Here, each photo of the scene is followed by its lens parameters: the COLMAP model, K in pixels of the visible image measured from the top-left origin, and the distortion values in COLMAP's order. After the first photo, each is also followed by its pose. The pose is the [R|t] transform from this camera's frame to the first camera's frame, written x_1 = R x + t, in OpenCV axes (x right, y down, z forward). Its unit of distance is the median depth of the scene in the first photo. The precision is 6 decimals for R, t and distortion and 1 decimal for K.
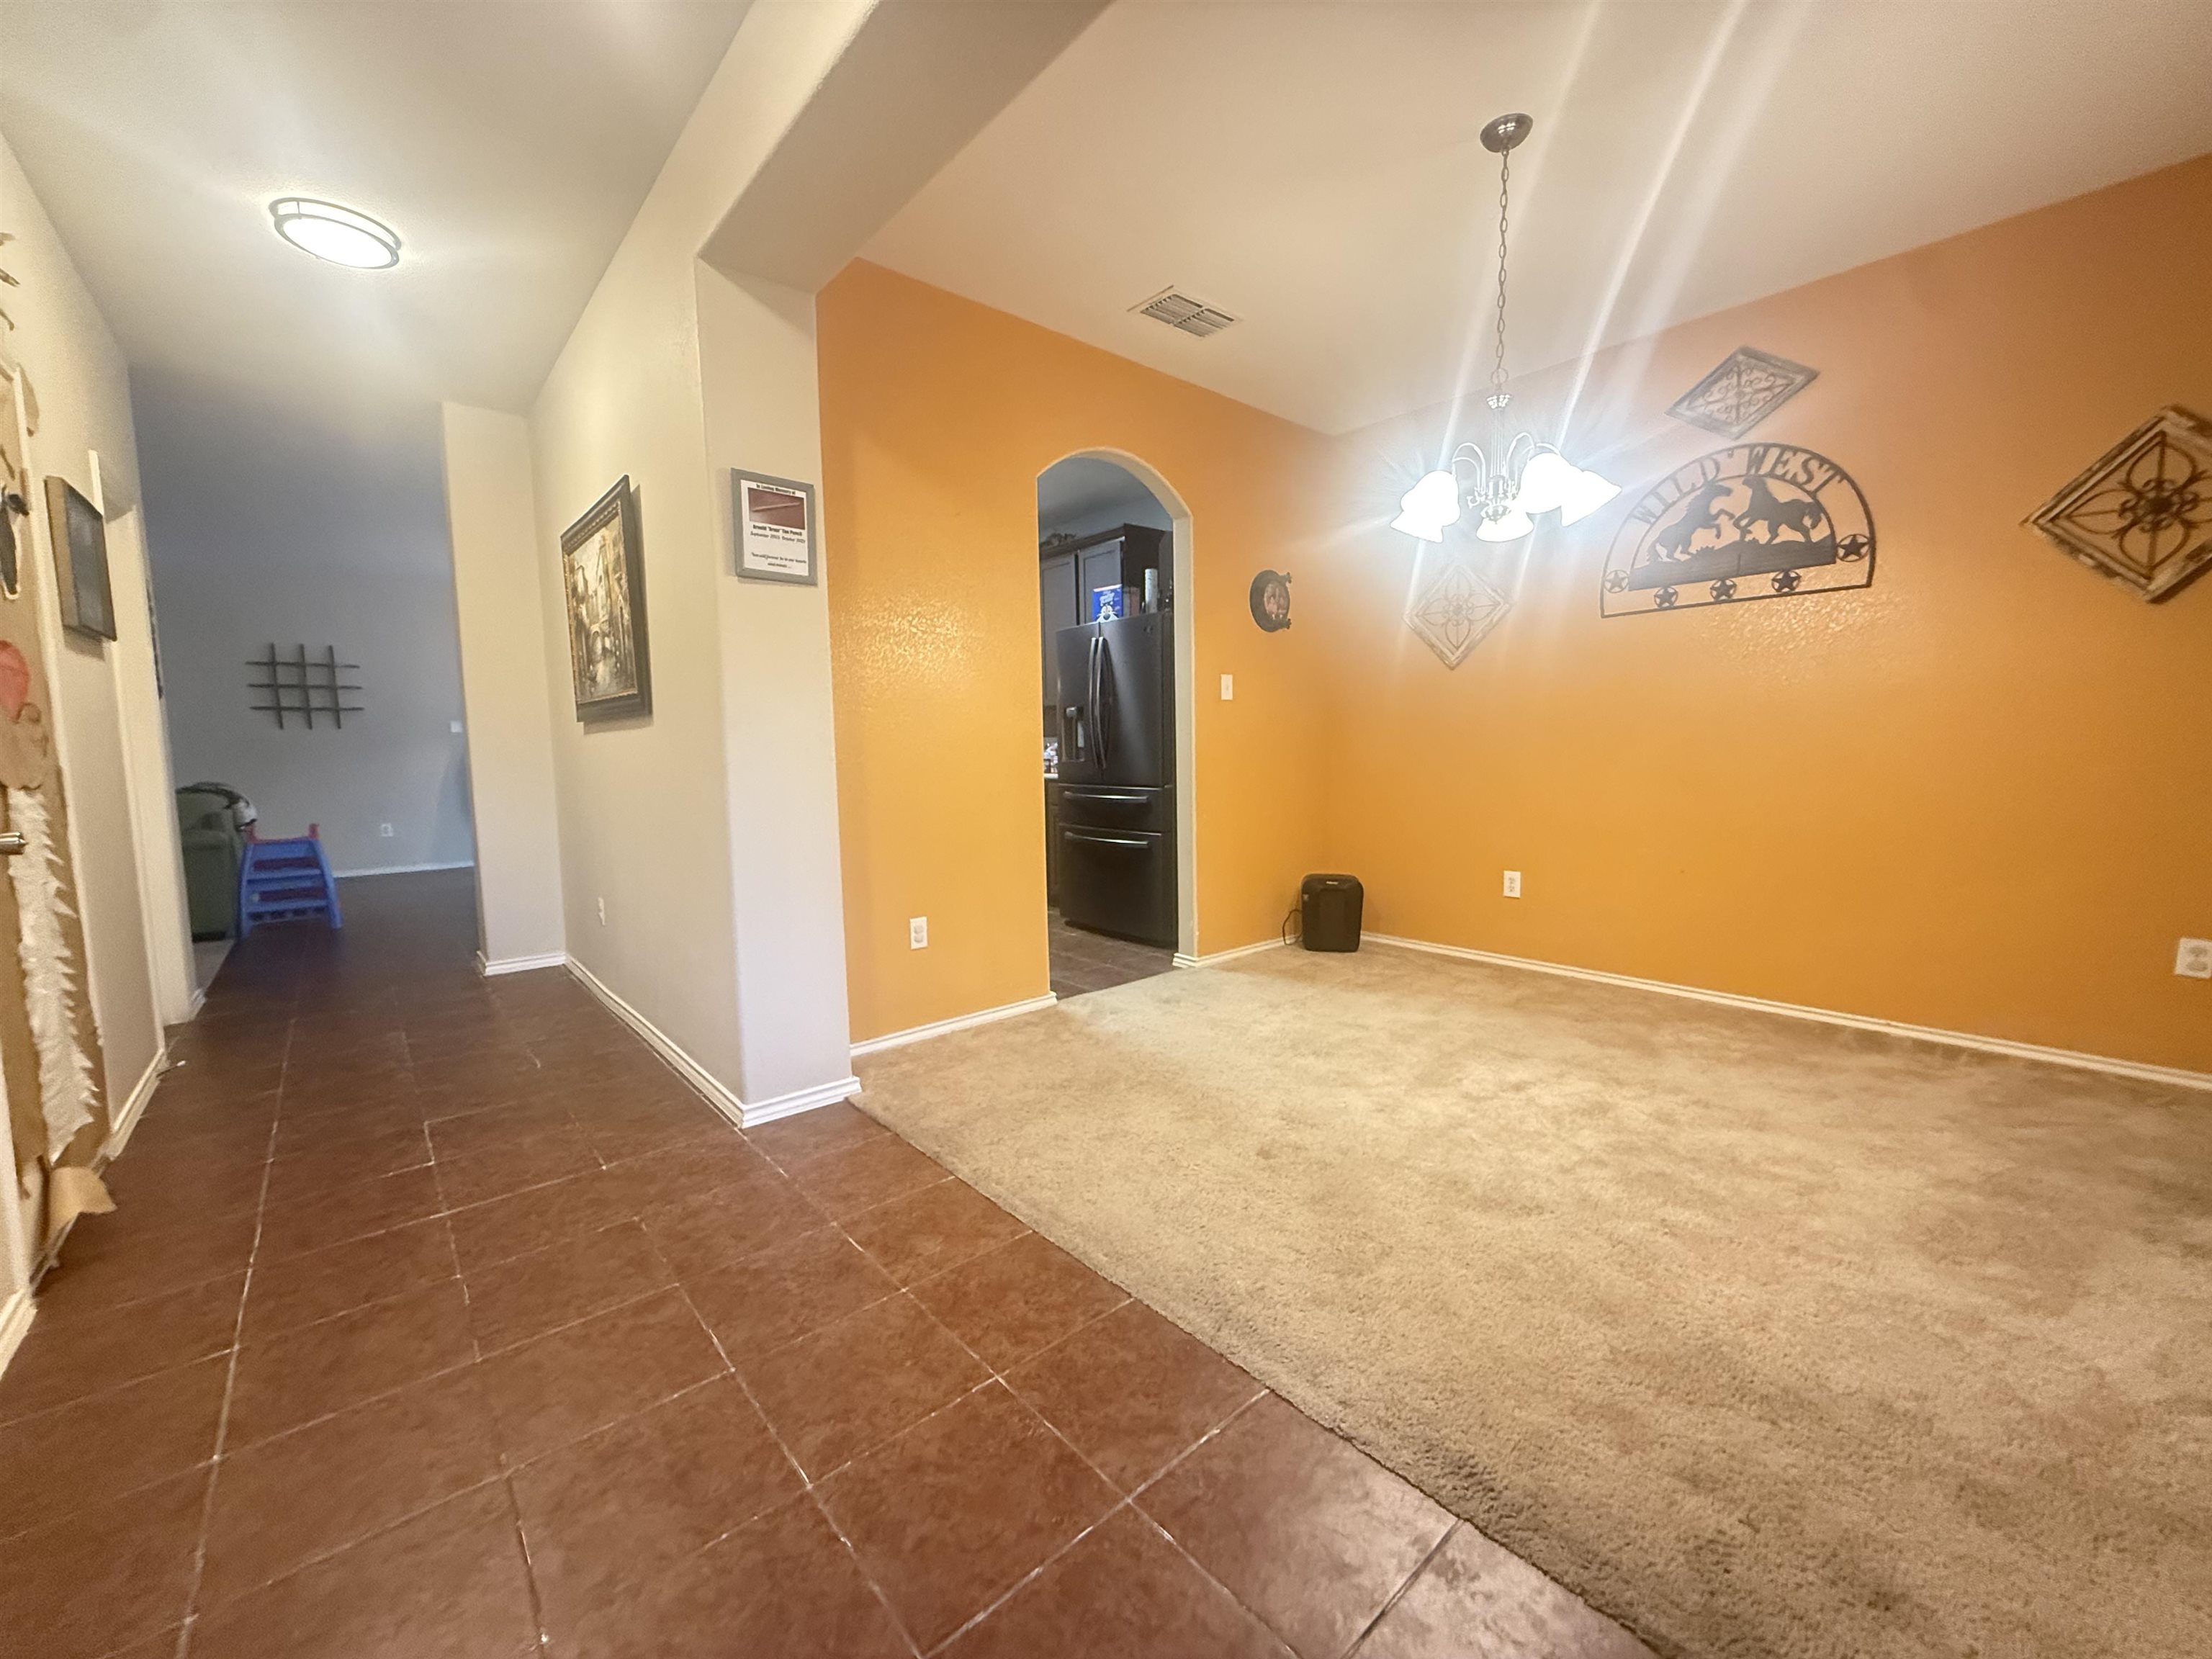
lens RADIAL K [[877.4, 0, 1106.0], [0, 877.4, 829.5], [0, 0, 1]] dist [-0.000166, 0.000266]
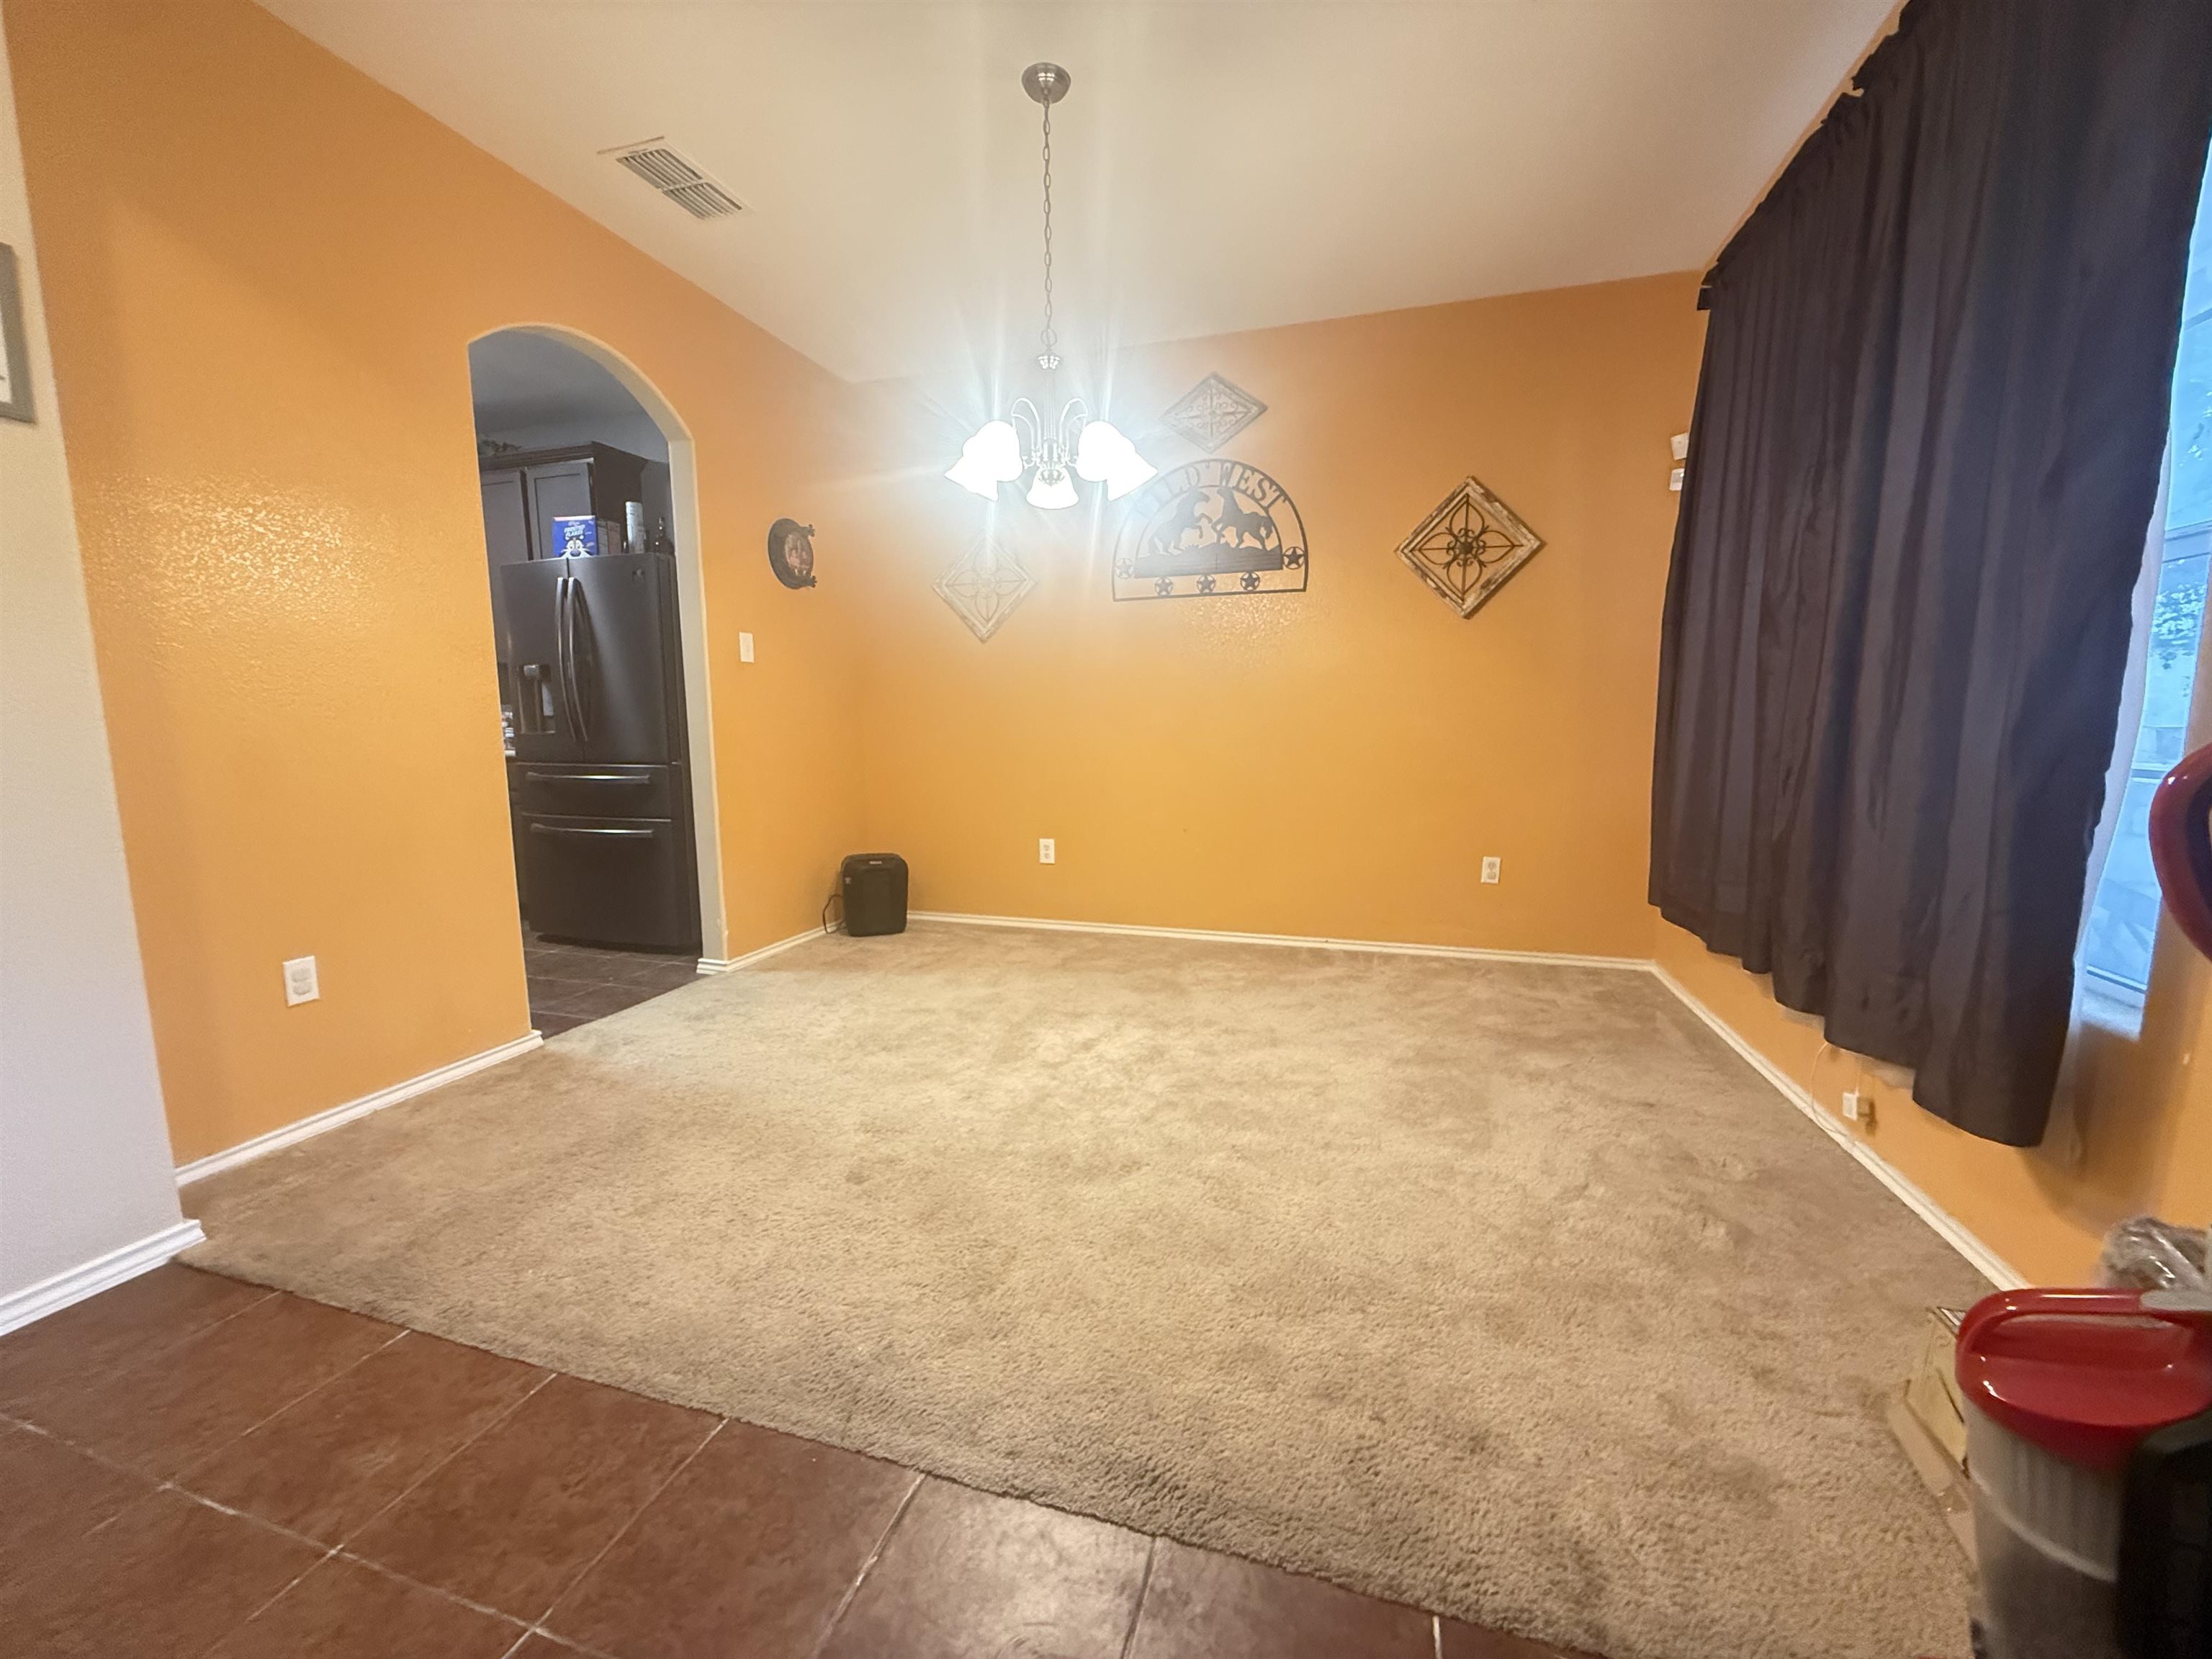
lens RADIAL K [[877.4, 0, 1106.0], [0, 877.4, 829.5], [0, 0, 1]] dist [-0.000166, 0.000266]
pose [[0.850977, -0.054352, 0.522383, -0.037608], [0.041729, 0.998483, 0.035910, 0.002826], [-0.523543, -0.008760, 0.851954, 0.111302]]
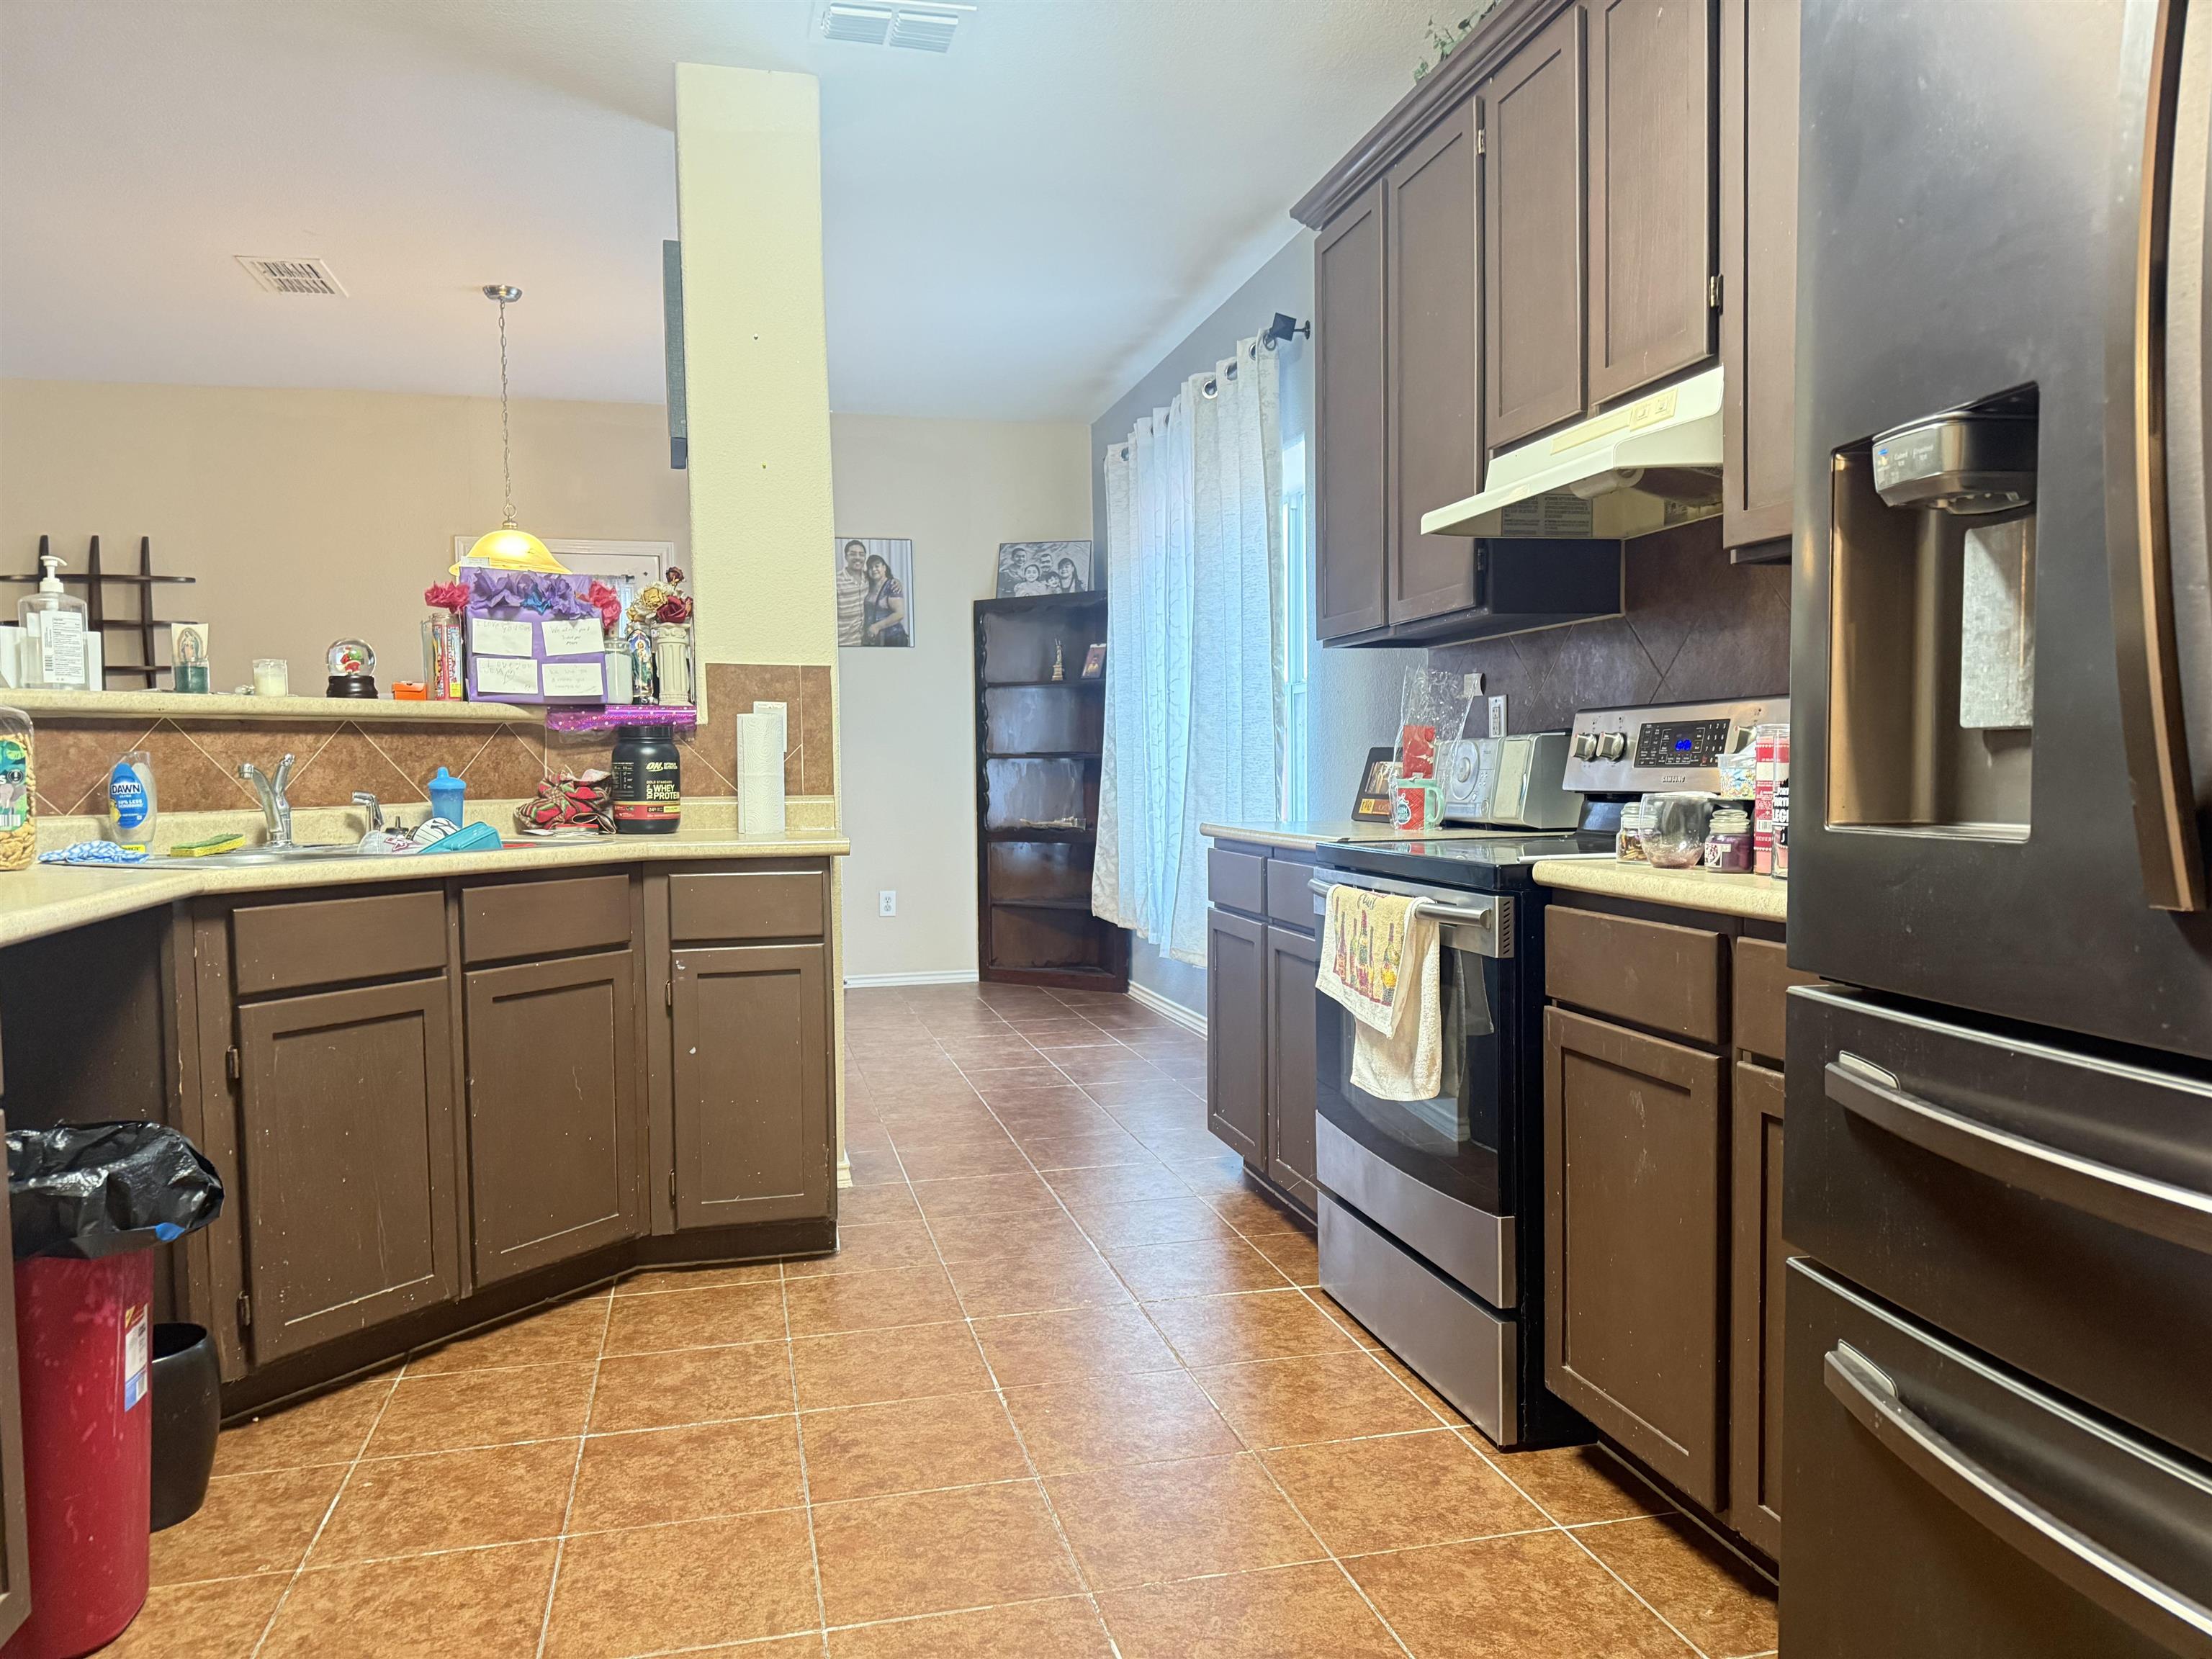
lens RADIAL K [[1545.2, 0, 1106.0], [0, 1545.2, 829.5], [0, 0, 1]] dist [0.001241, -0.000574]
pose [[0.888415, 0.022360, -0.458497, -0.076475], [-0.042381, 0.998542, -0.033423, -0.126369], [0.457081, 0.049125, 0.888067, 1.419393]]
